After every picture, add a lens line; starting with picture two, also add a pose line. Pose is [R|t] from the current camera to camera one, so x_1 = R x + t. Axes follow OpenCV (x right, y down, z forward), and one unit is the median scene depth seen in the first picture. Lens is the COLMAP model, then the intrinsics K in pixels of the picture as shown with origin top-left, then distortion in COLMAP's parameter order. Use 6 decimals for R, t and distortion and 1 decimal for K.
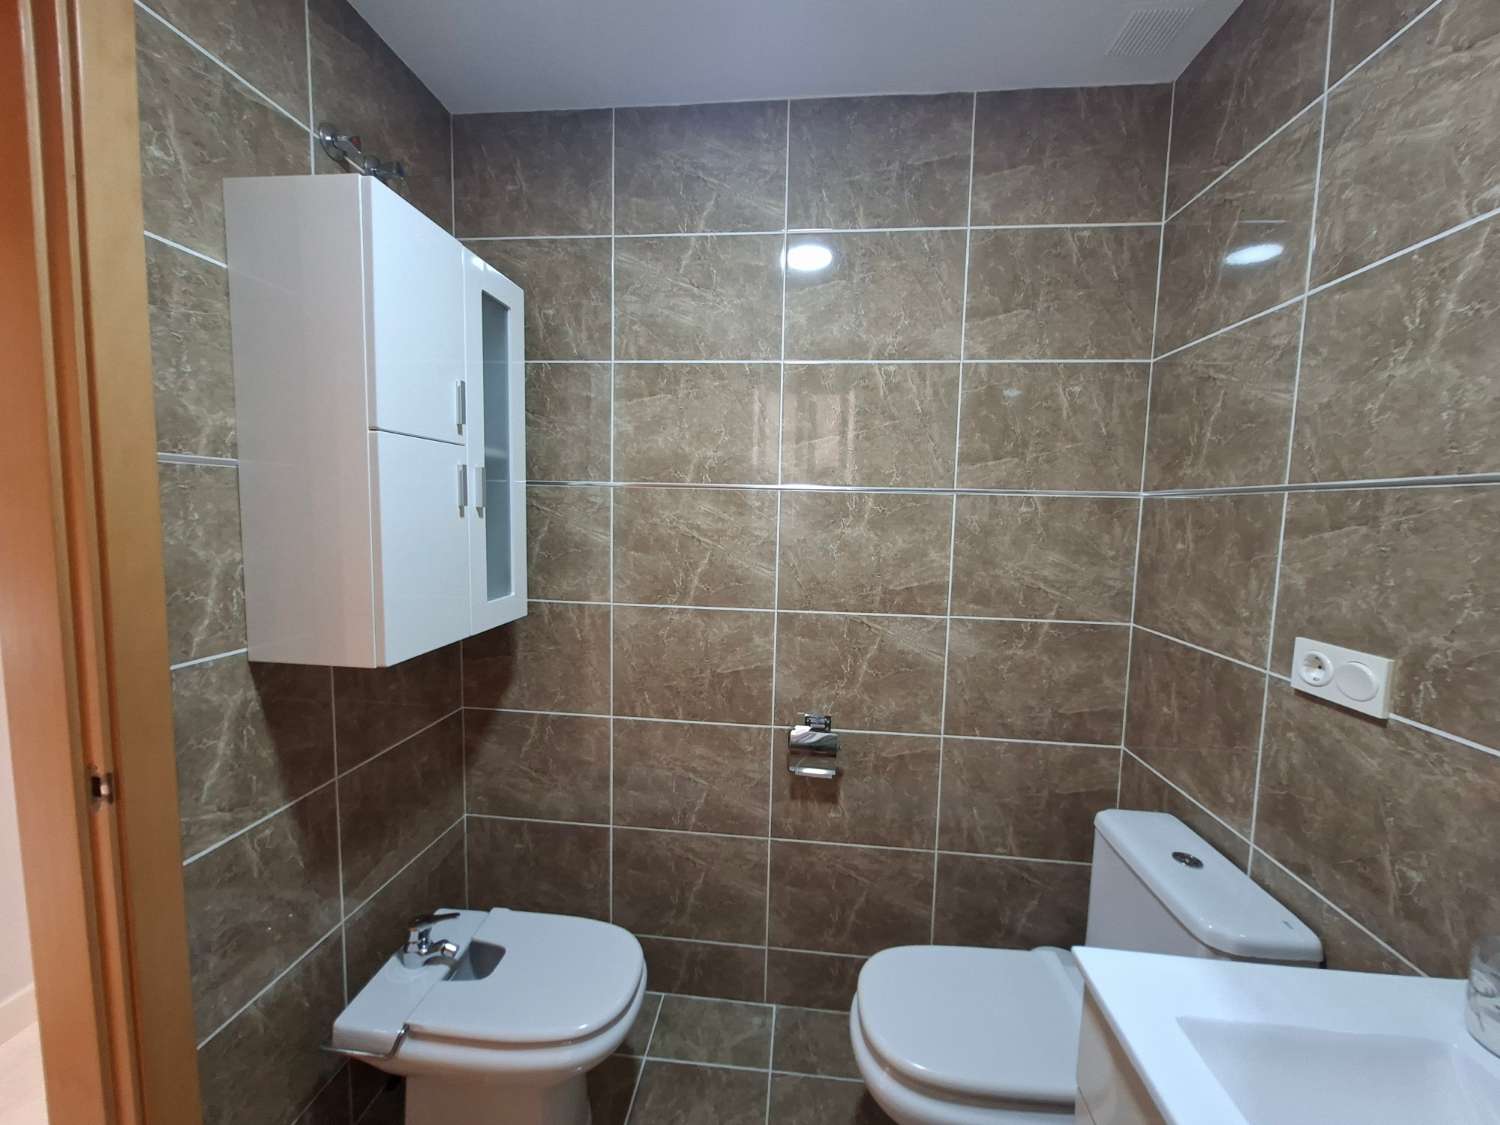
lens RADIAL K [[593.2, 0, 761.2], [0, 593.2, 563.4], [0, 0, 1]] dist [0.001121, -0.000561]
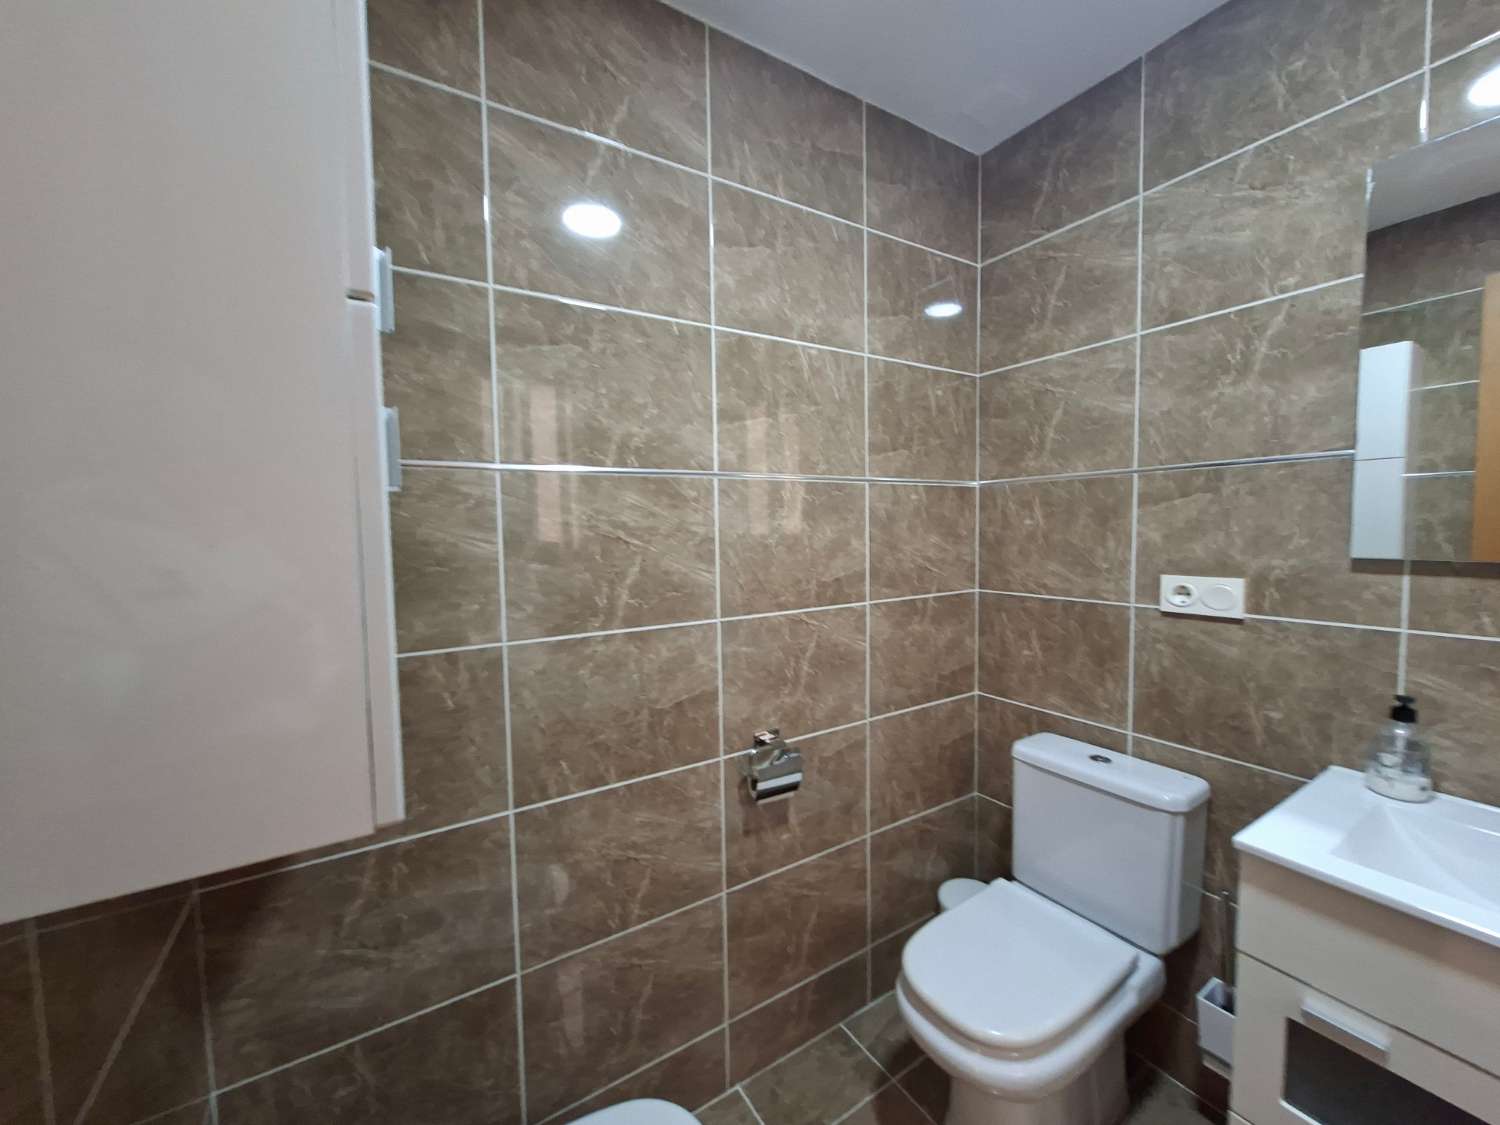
lens RADIAL K [[593.2, 0, 751.1], [0, 593.2, 565.3], [0, 0, 1]] dist [0.001121, -0.000561]
pose [[0.786007, -0.078201, 0.613251, -0.477229], [0.092826, 0.995650, 0.007989, -0.001205], [-0.611208, 0.050647, 0.789848, 0.317136]]
